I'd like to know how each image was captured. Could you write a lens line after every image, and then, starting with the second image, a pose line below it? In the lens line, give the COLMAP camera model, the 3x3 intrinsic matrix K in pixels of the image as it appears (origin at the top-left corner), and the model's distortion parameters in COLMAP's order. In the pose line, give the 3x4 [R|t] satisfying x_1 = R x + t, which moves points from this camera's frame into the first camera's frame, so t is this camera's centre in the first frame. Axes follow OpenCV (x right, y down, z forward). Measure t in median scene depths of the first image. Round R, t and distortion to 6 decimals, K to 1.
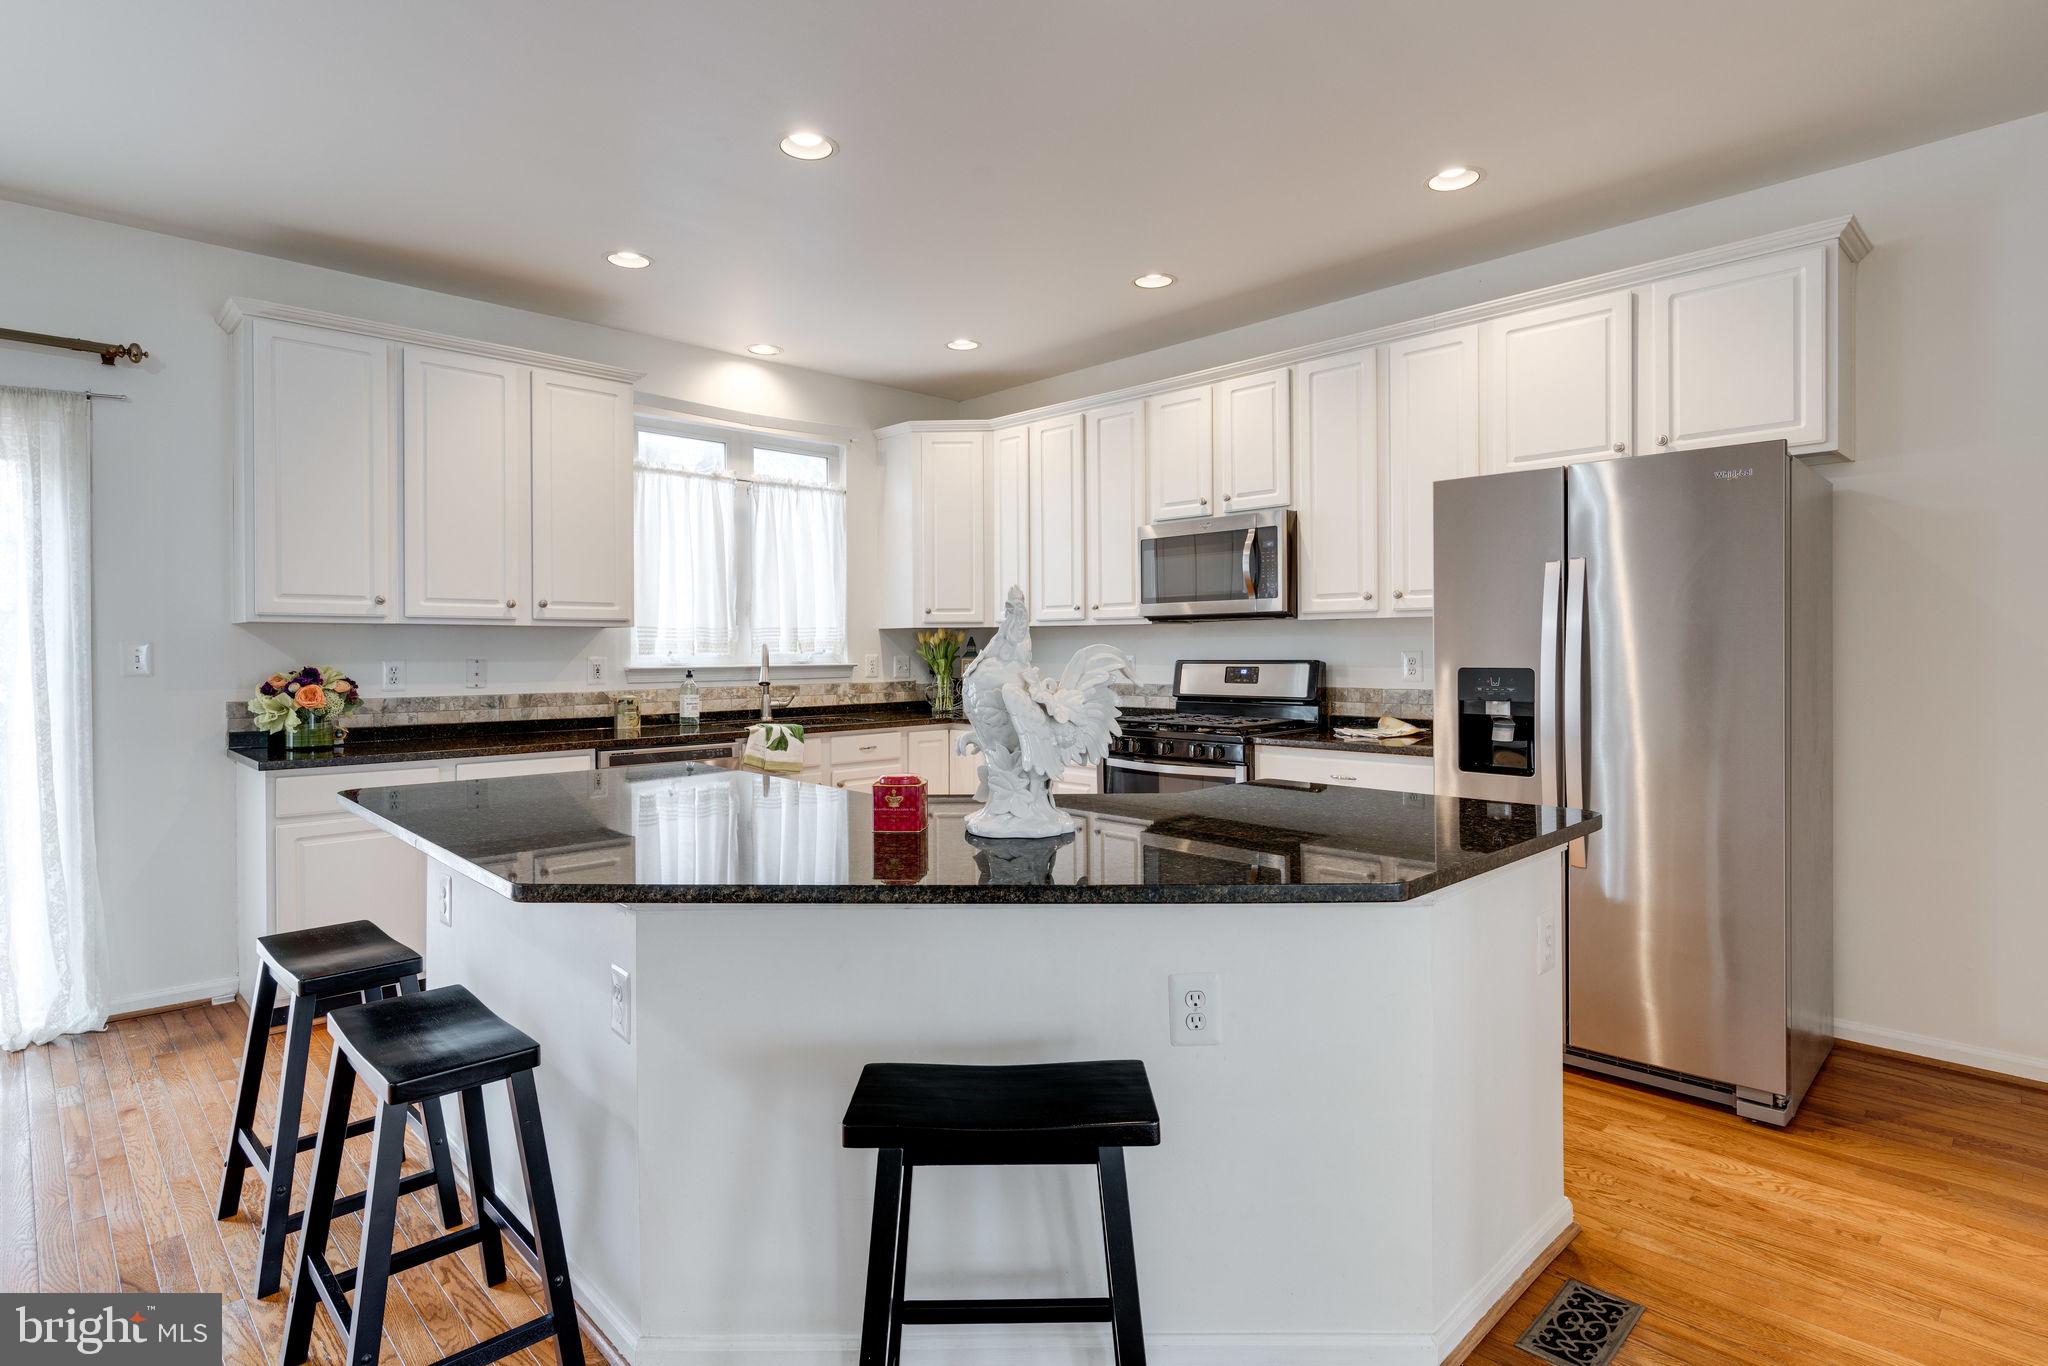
lens RADIAL K [[1038.9, 0, 1025.0], [0, 1038.9, 660.8], [0, 0, 1]] dist [0.013962, 0.000356]
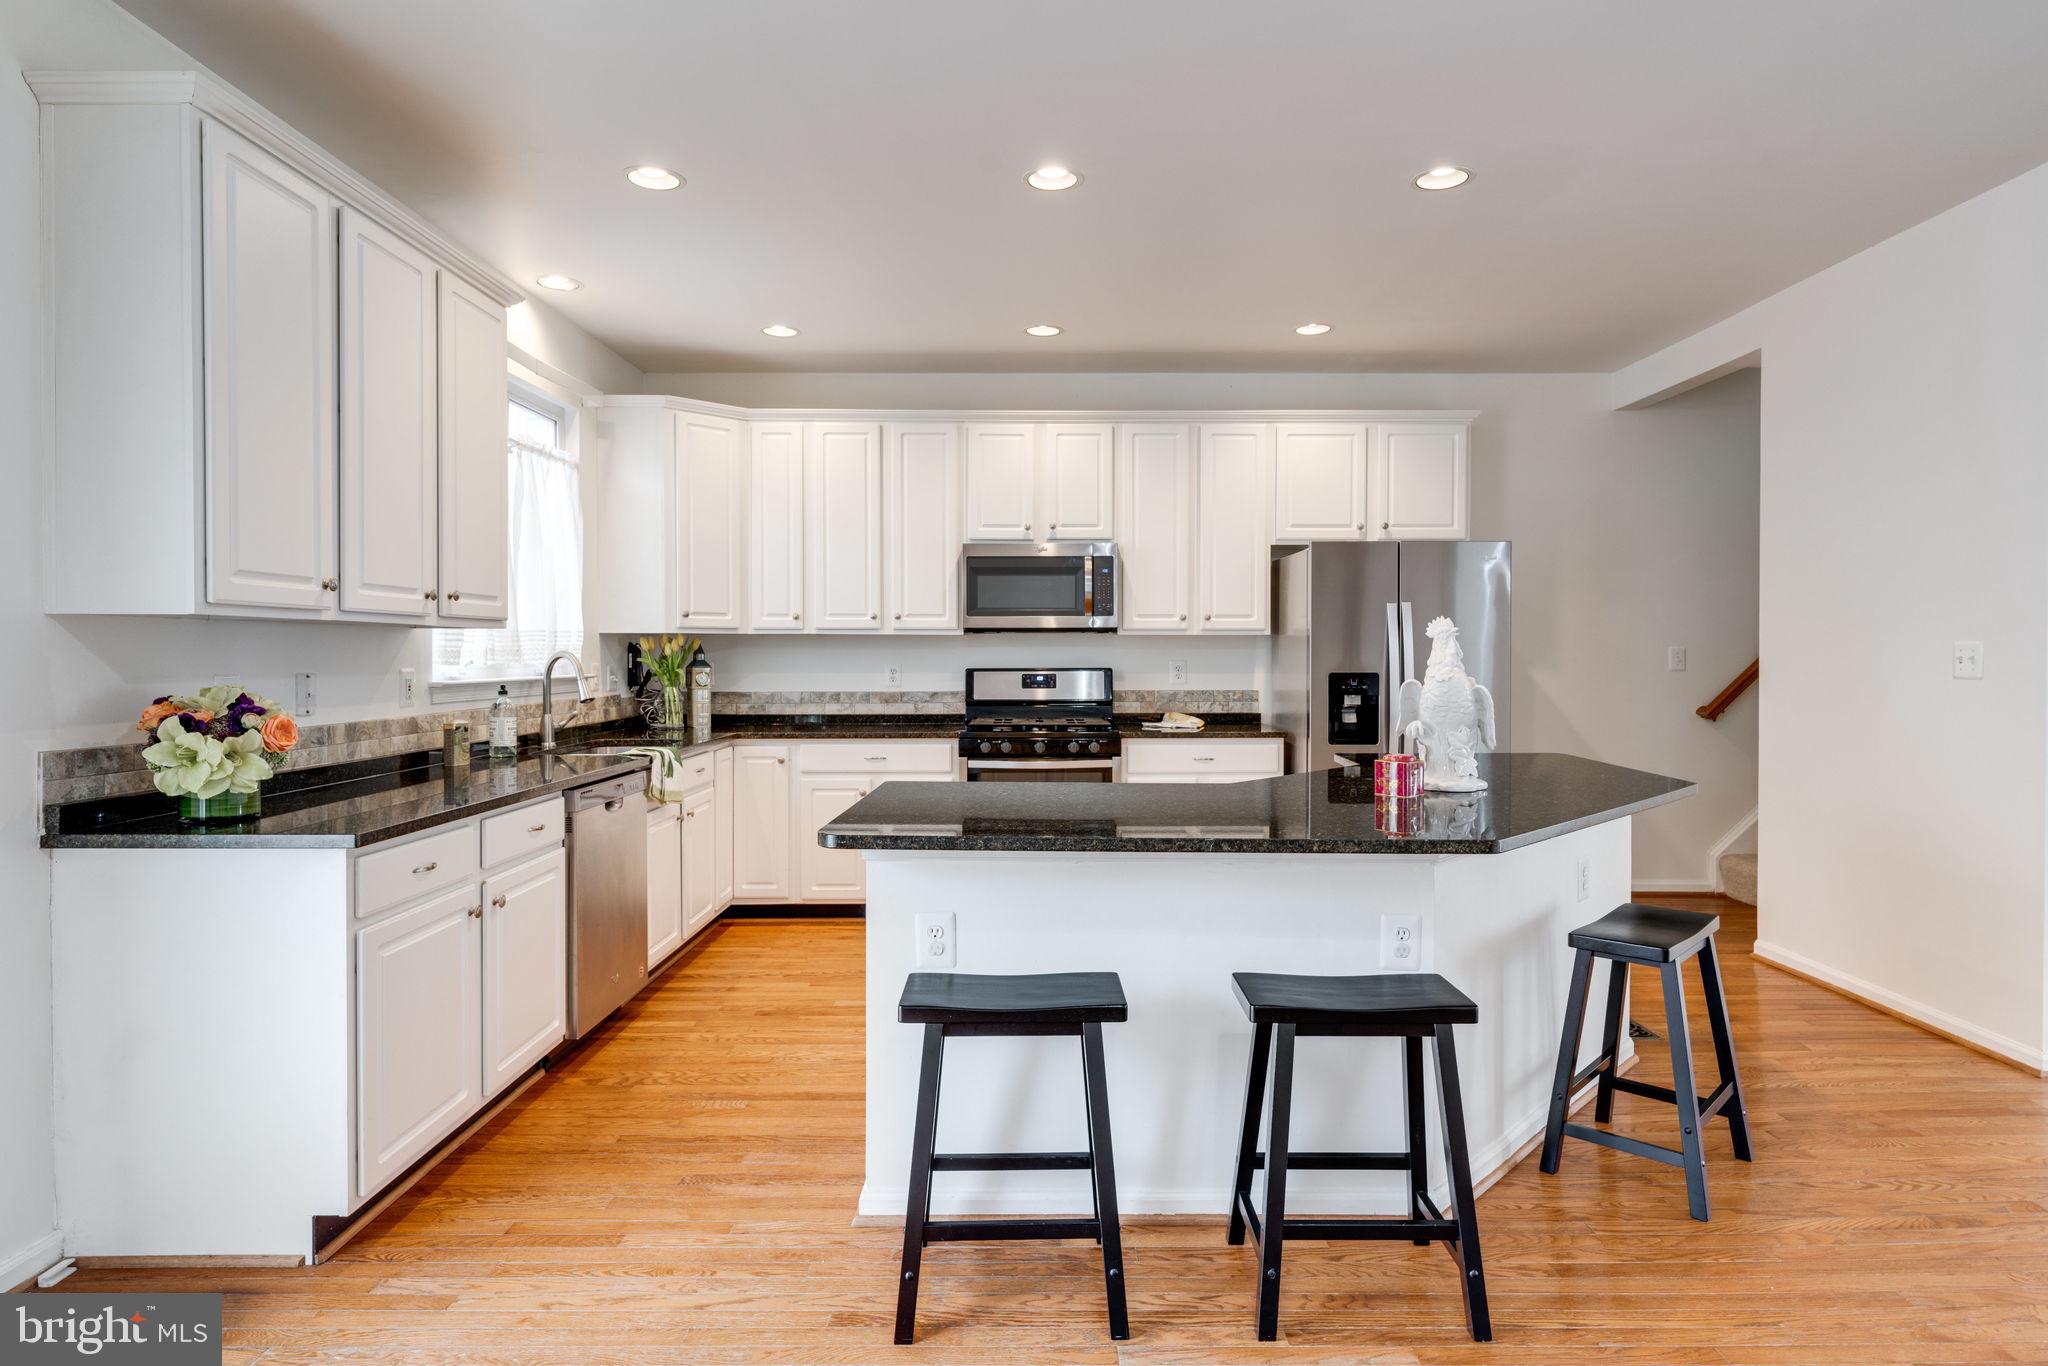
lens RADIAL K [[1092.7, 0, 1026.3], [0, 1092.7, 686.4], [0, 0, 1]] dist [-0.000631, -0.000244]
pose [[0.699085, -0.017340, 0.714828, -0.665124], [0.004646, 0.999795, 0.019709, -0.004453], [-0.715024, -0.010458, 0.699022, 0.171069]]
